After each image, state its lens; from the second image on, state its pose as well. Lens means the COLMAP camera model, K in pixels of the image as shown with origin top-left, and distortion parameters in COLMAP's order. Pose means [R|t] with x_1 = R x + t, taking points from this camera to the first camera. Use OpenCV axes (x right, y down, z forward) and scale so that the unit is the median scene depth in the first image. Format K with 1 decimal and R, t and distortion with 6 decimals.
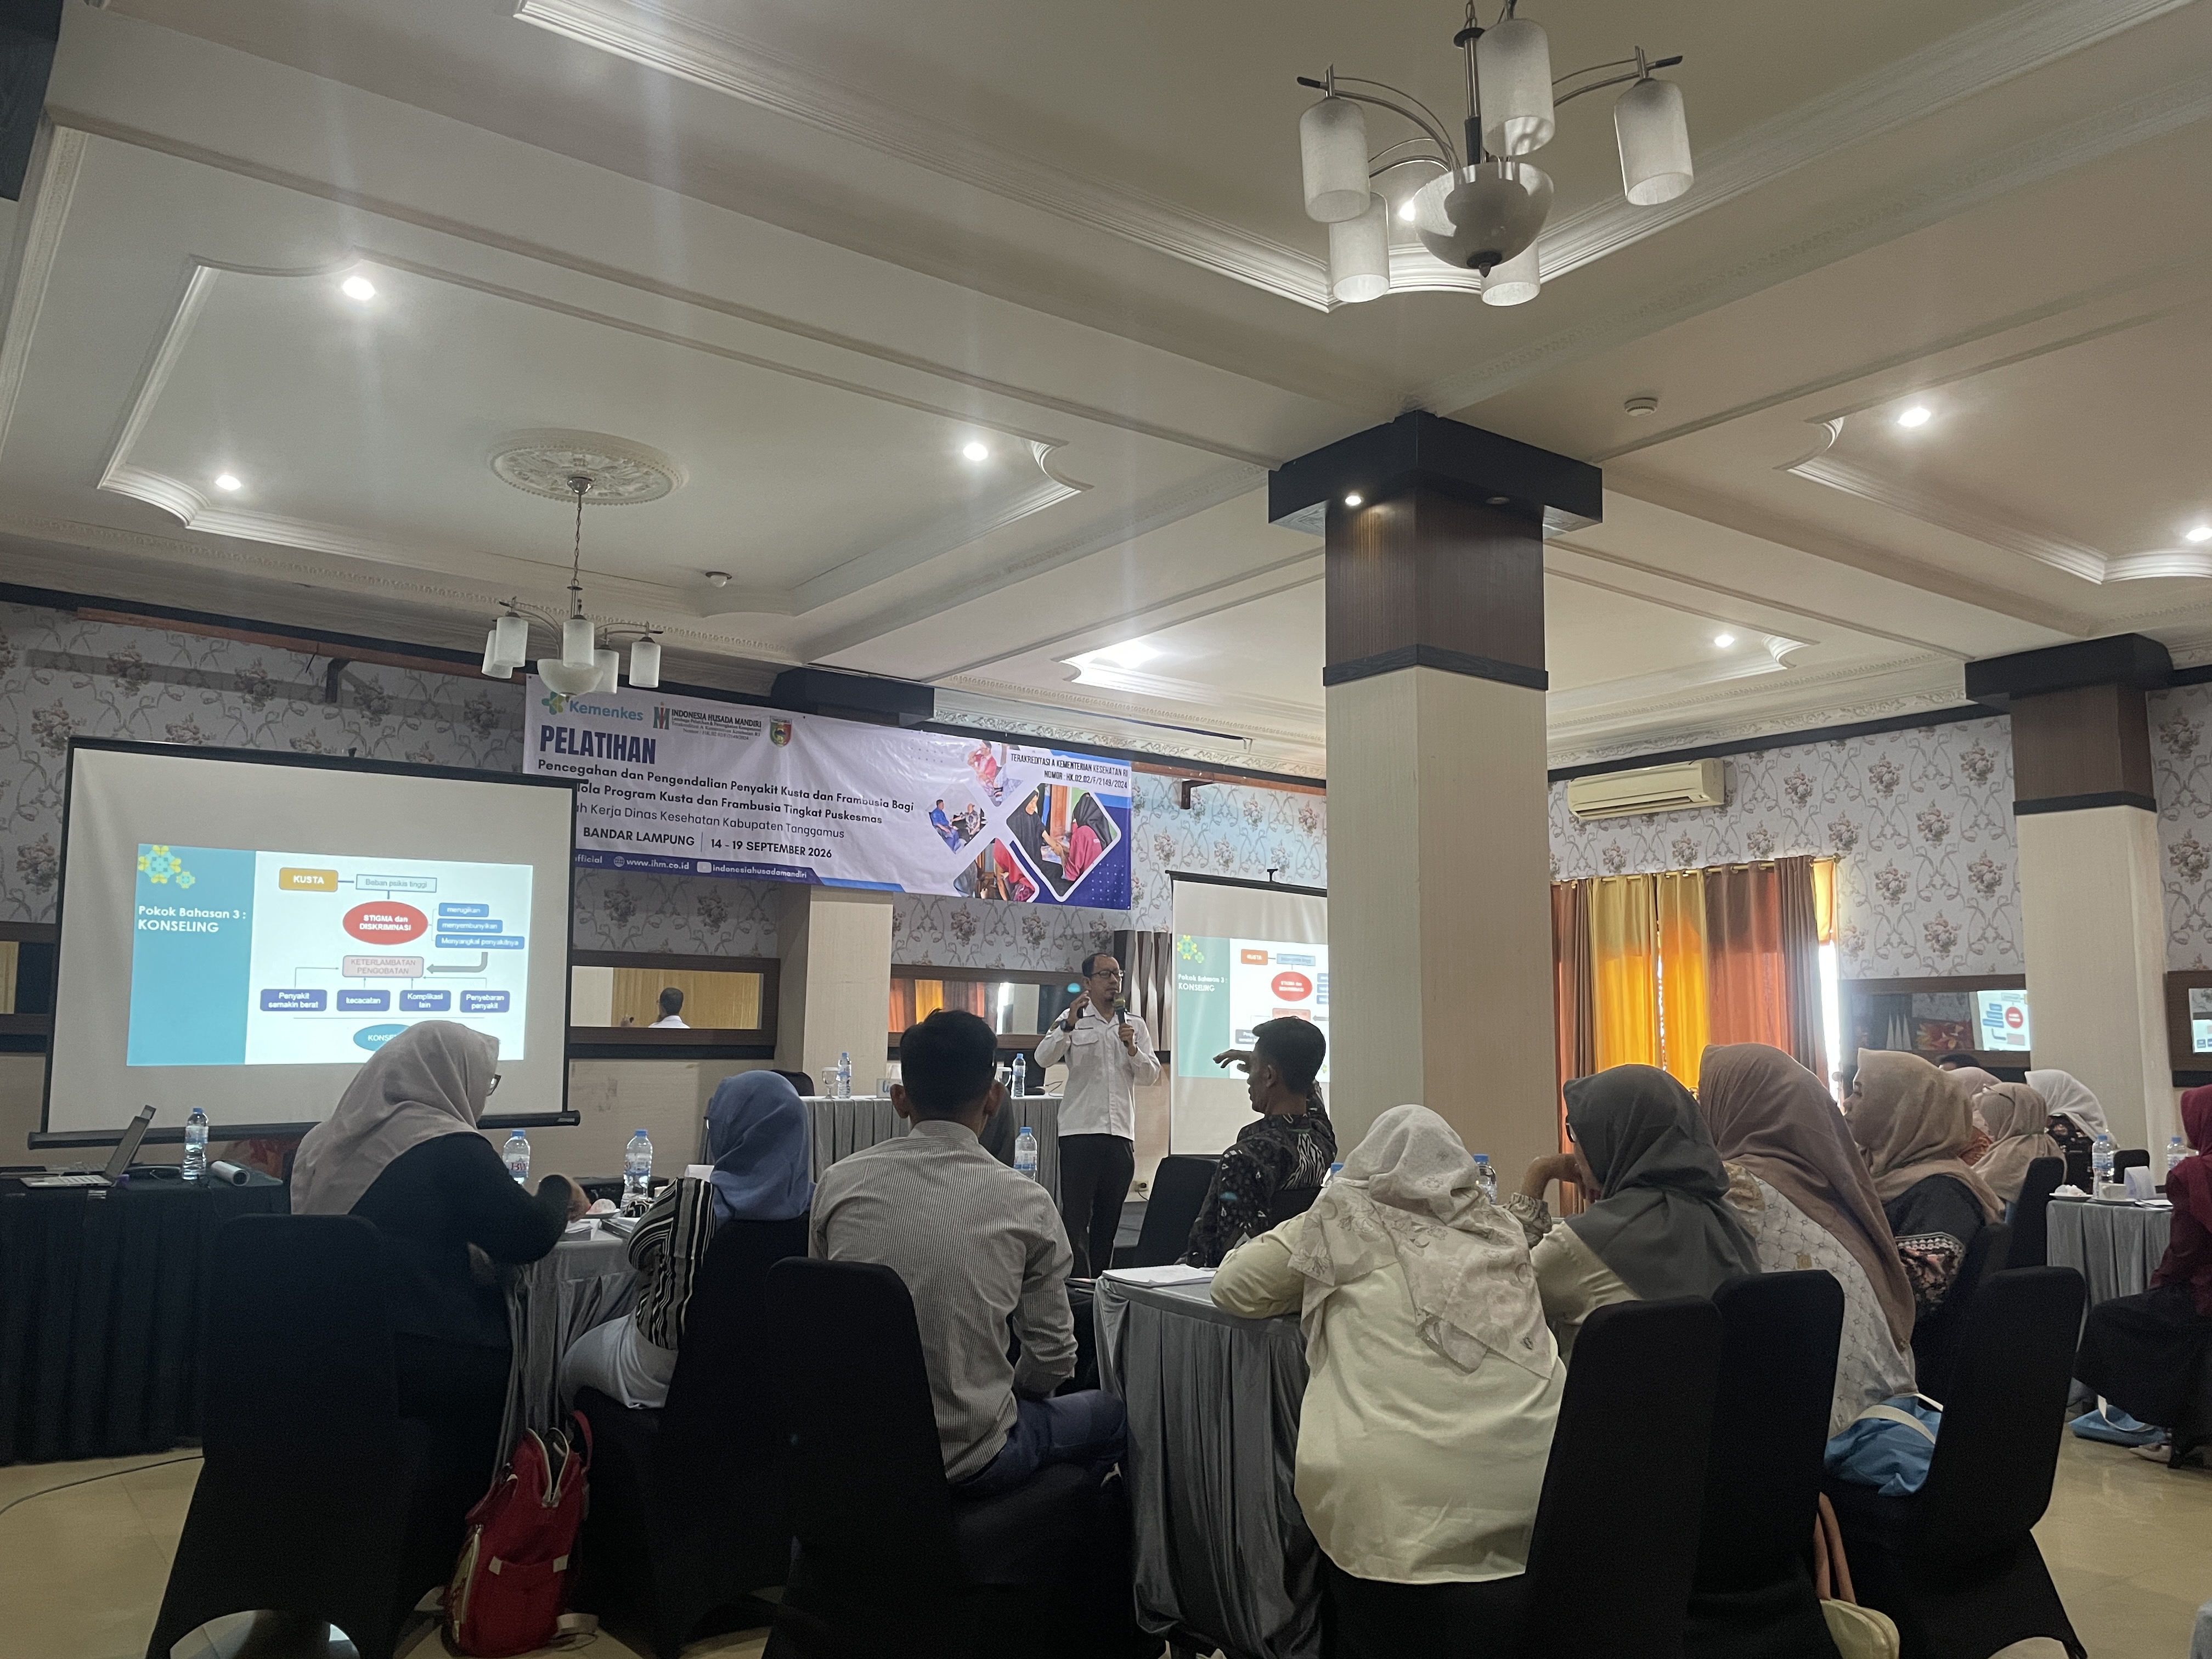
lens RADIAL K [[1703.8, 0, 1108.8], [0, 1703.8, 820.9], [0, 0, 1]] dist [0.089842, -0.117847]
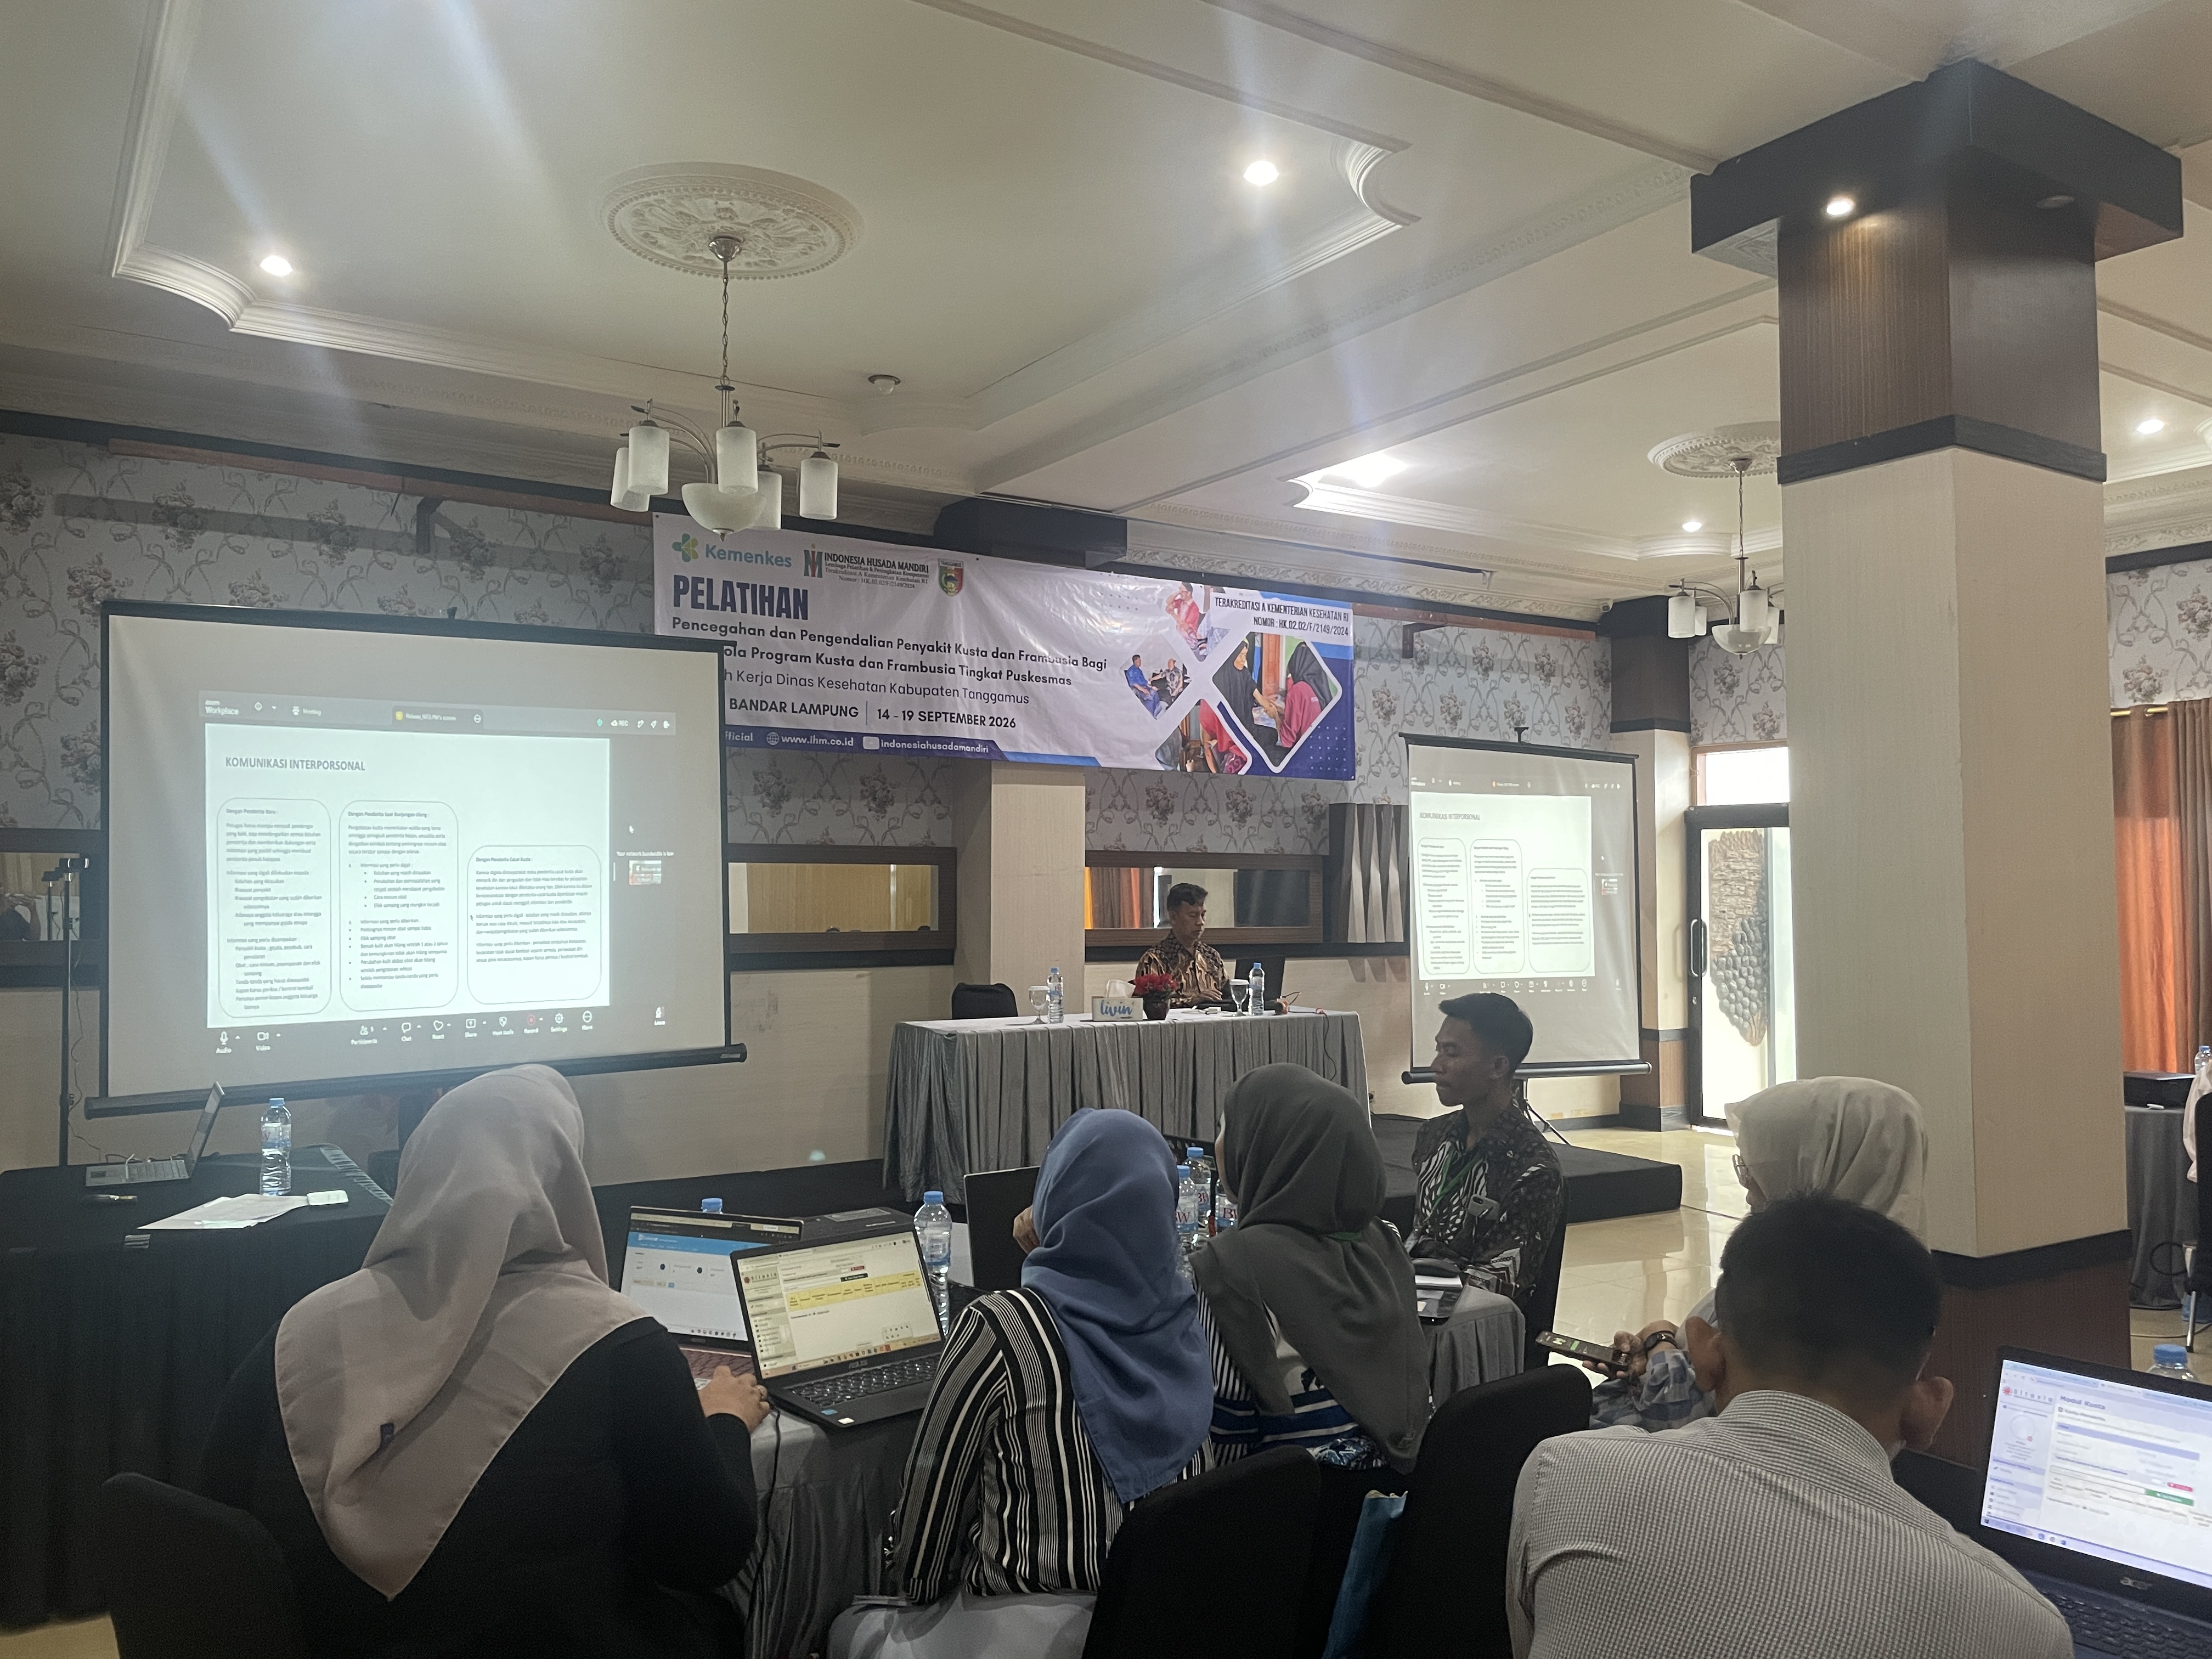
lens RADIAL K [[1703.8, 0, 1099.8], [0, 1703.8, 821.3], [0, 0, 1]] dist [0.089842, -0.117847]
pose [[0.998170, -0.016683, -0.058127, -0.079144], [0.021832, 0.995783, 0.089105, -0.006925], [0.056396, -0.090211, 0.994325, 0.180466]]
